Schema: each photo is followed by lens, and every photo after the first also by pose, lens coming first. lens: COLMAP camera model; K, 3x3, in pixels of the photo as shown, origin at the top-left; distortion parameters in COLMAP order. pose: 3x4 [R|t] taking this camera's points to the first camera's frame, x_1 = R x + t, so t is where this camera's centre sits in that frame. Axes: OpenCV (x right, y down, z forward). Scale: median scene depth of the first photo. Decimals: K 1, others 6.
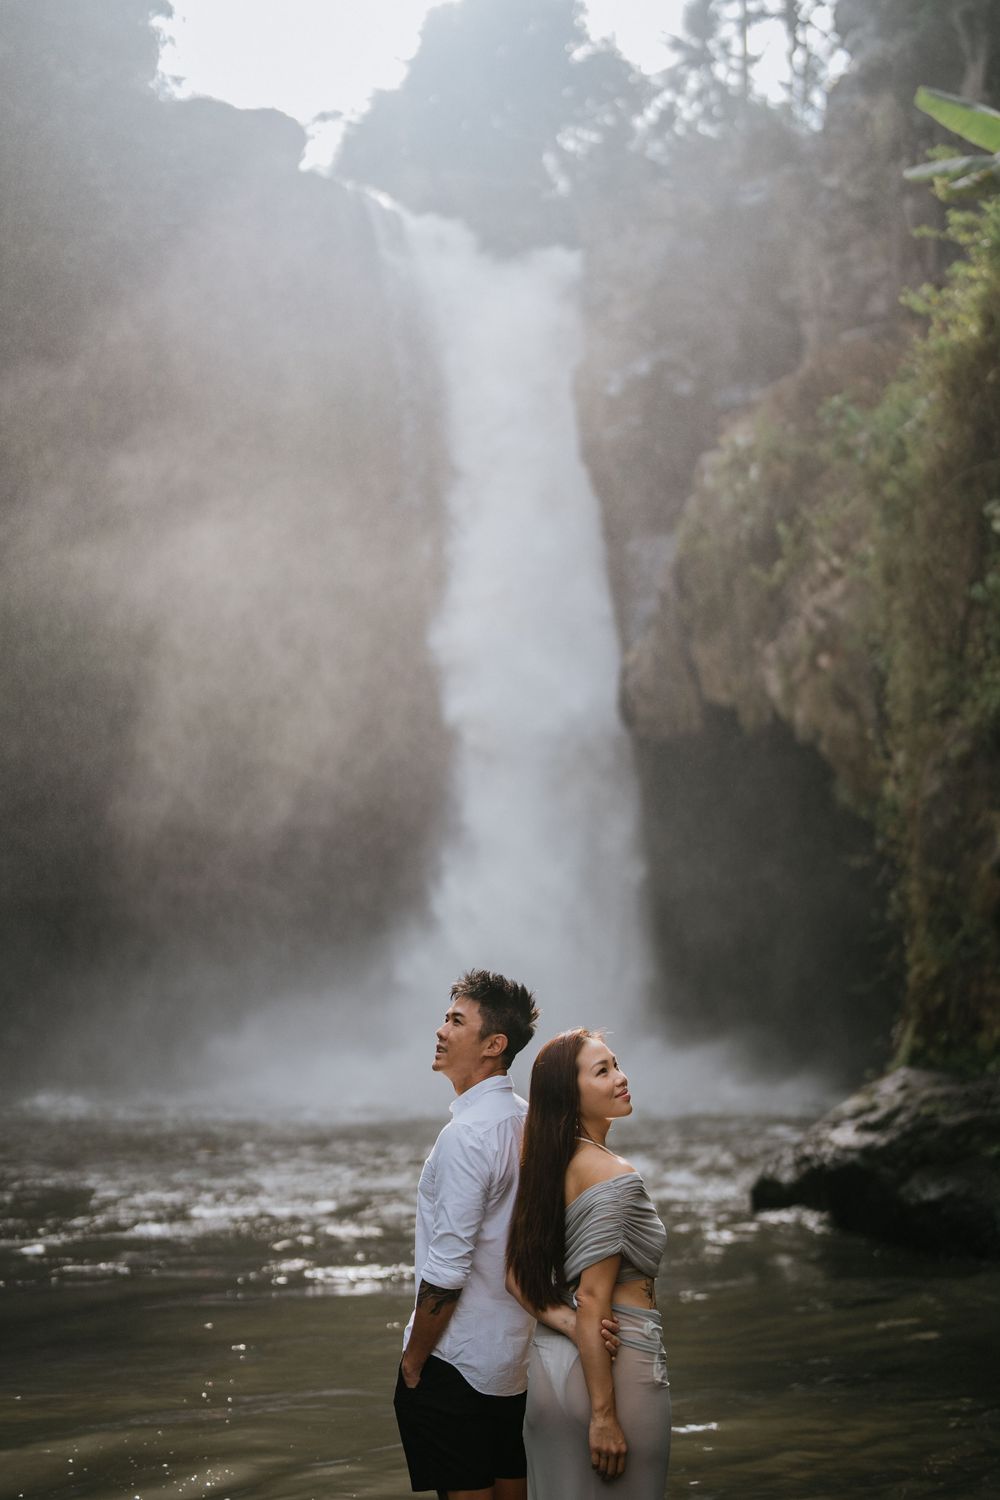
lens RADIAL K [[2058.4, 0, 500.0], [0, 2058.4, 750.0], [0, 0, 1]] dist [-0.156180, 1.047606]
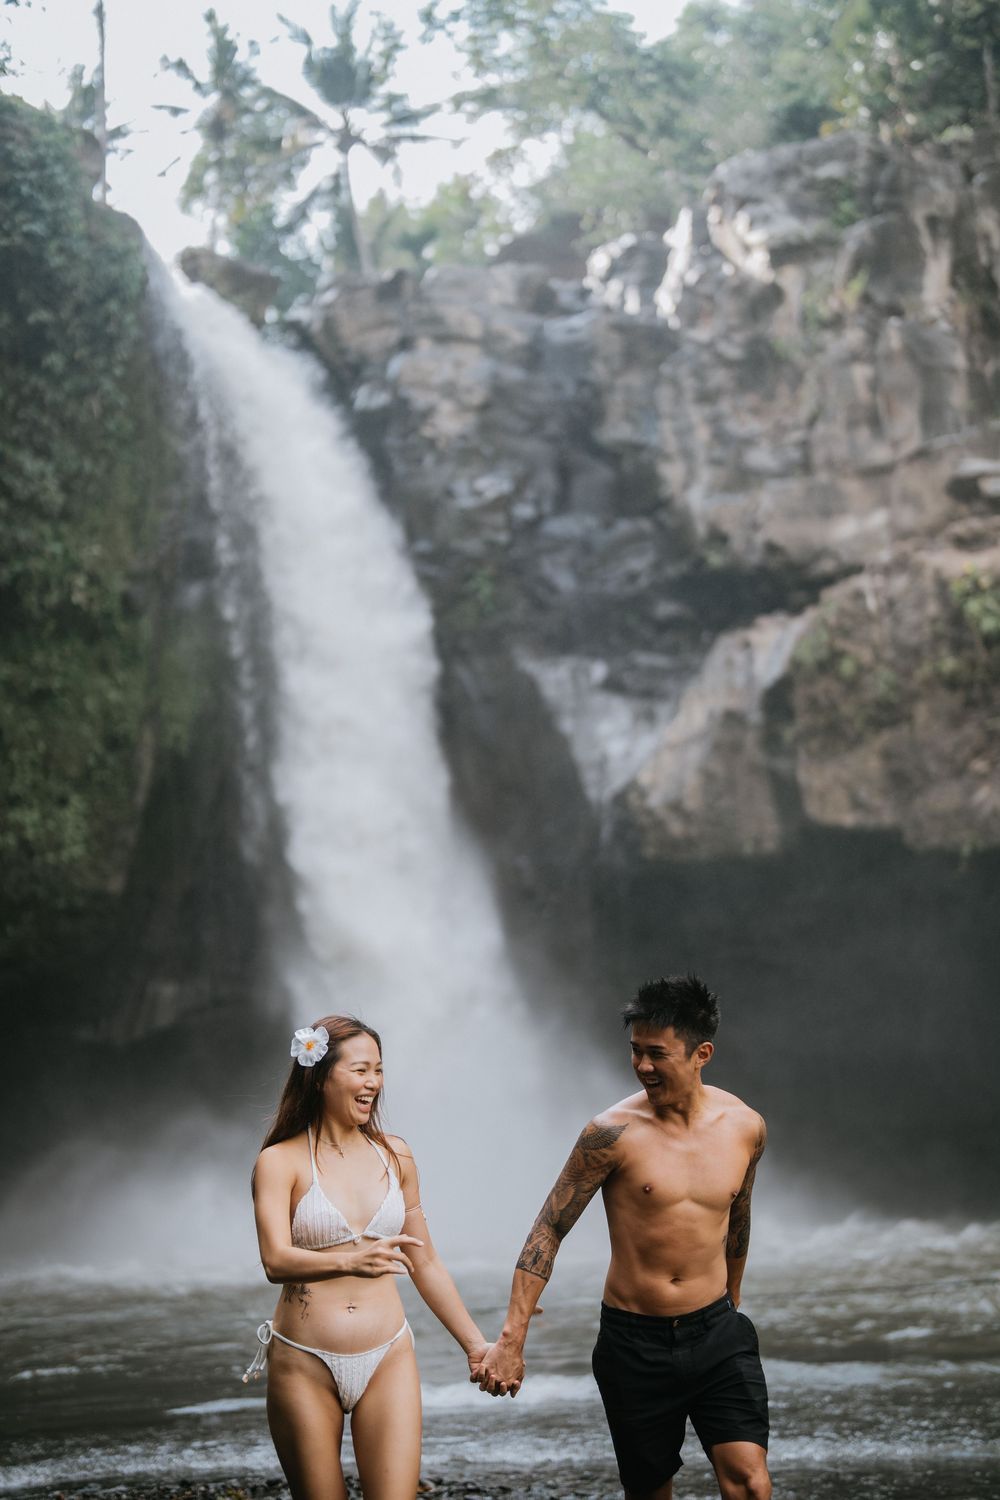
lens RADIAL K [[2058.4, 0, 500.0], [0, 2058.4, 750.0], [0, 0, 1]] dist [-0.156180, 1.047606]
pose [[0.840614, 0.082728, 0.535279, -0.725548], [-0.032472, 0.994186, -0.102659, 0.064721], [-0.540660, 0.068915, 0.838413, 0.310930]]
